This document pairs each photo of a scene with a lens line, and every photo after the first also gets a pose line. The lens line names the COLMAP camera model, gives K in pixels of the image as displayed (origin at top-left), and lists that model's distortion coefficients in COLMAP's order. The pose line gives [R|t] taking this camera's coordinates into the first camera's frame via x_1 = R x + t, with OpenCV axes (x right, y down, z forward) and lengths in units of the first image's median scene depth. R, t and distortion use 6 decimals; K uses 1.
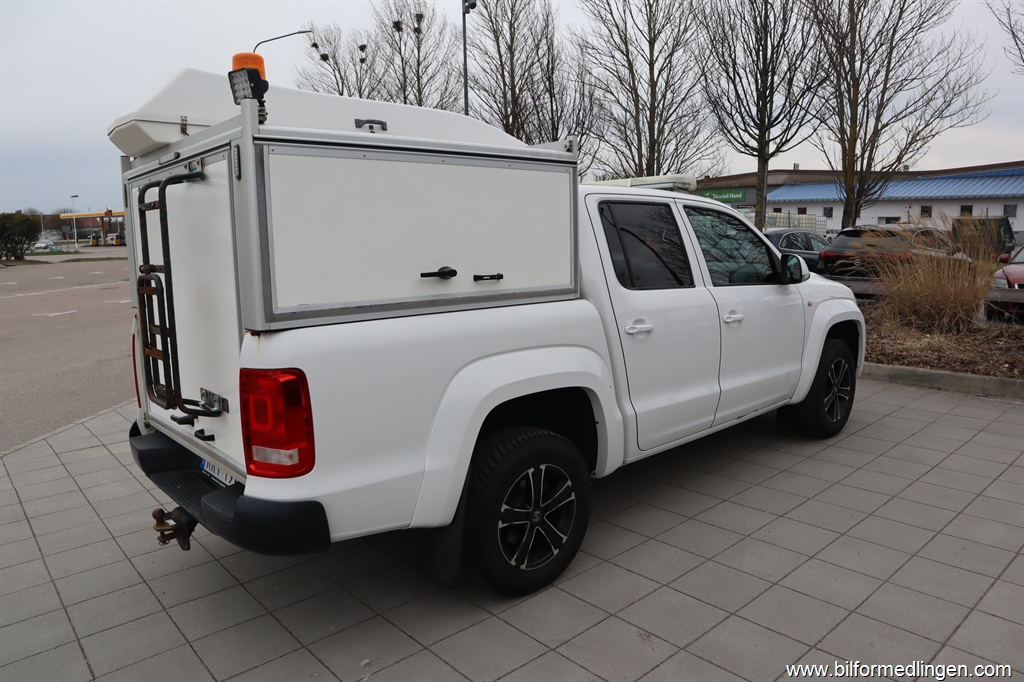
lens RADIAL K [[700.5, 0, 512.6], [0, 700.5, 337.0], [0, 0, 1]] dist [-0.106939, 0.053240]
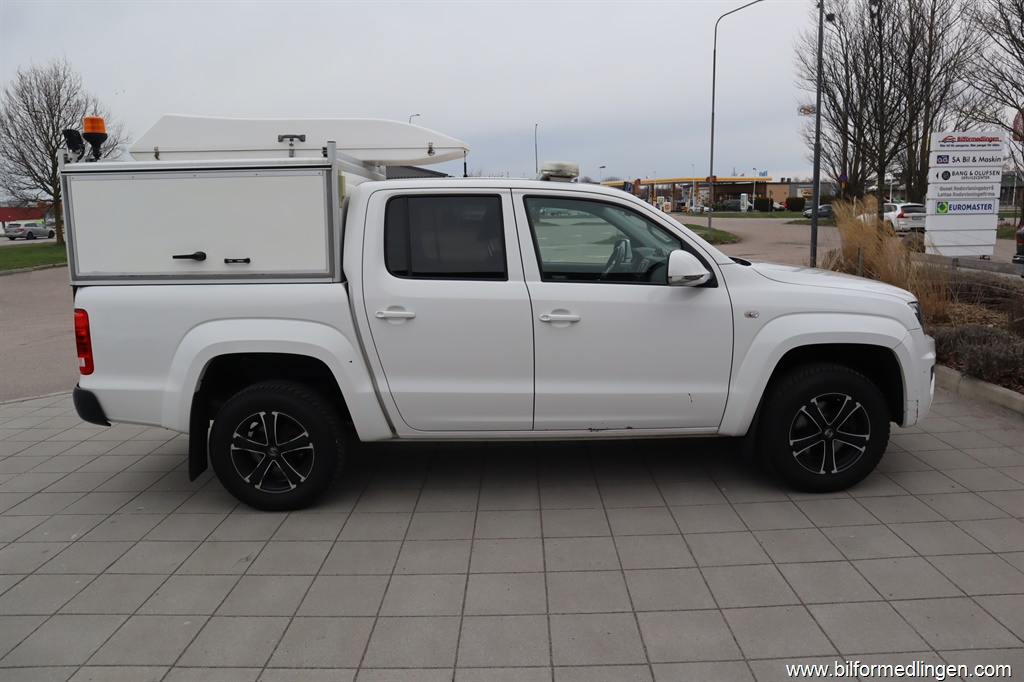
lens RADIAL K [[700.5, 0, 511.2], [0, 700.5, 331.7], [0, 0, 1]] dist [-0.106939, 0.053240]
pose [[0.749548, 0.122006, -0.650609, 1.106210], [-0.098492, 0.992483, 0.072647, -0.088744], [0.654581, 0.009627, 0.755930, 0.322953]]
